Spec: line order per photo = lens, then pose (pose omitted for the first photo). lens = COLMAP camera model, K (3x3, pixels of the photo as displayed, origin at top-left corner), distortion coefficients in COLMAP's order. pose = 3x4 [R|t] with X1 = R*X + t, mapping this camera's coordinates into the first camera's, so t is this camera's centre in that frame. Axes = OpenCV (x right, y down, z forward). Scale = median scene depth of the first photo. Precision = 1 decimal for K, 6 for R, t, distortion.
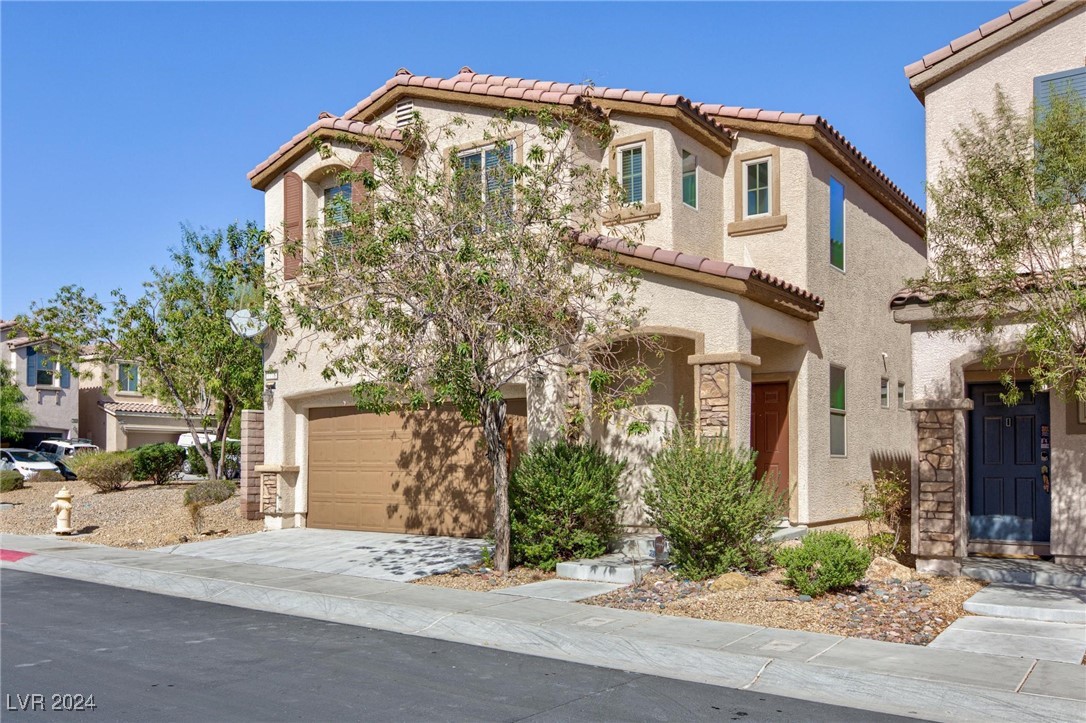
lens RADIAL K [[837.8, 0, 566.7], [0, 837.8, 454.9], [0, 0, 1]] dist [-0.000402, 0.004702]
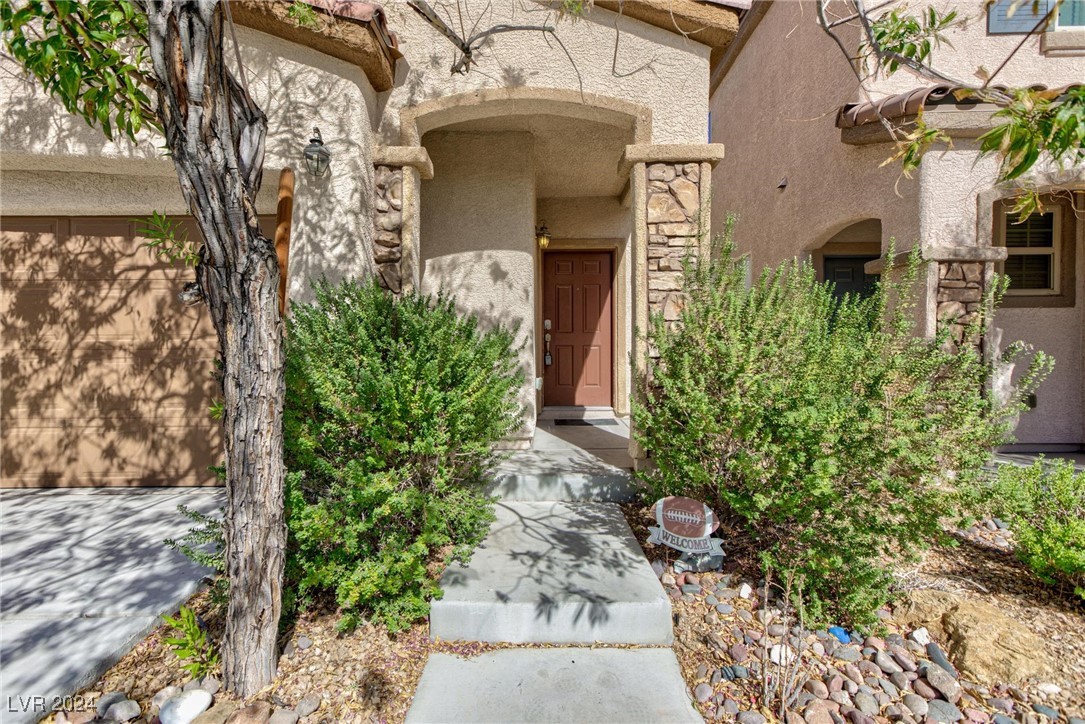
lens RADIAL K [[496.0, 0, 547.7], [0, 496.0, 361.9], [0, 0, 1]] dist [-0.006897, 0.009179]
pose [[0.857369, -0.013667, 0.514520, -0.059938], [0.001866, 0.999723, 0.023445, 0.015772], [-0.514698, -0.019141, 0.857158, 0.609504]]
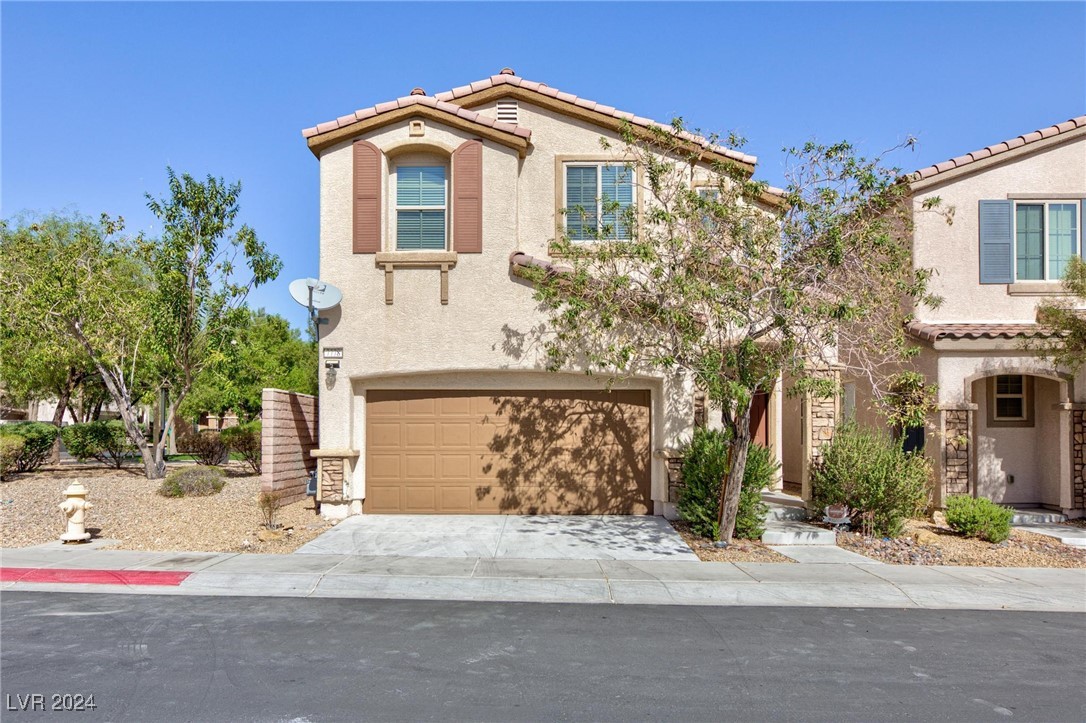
lens RADIAL K [[641.5, 0, 578.1], [0, 641.5, 434.4], [0, 0, 1]] dist [-0.005068, 0.002460]
pose [[0.858073, 0.002495, 0.513522, -0.539019], [-0.003768, 0.999992, 0.001437, -0.007371], [-0.513514, -0.003168, 0.858075, 0.274207]]
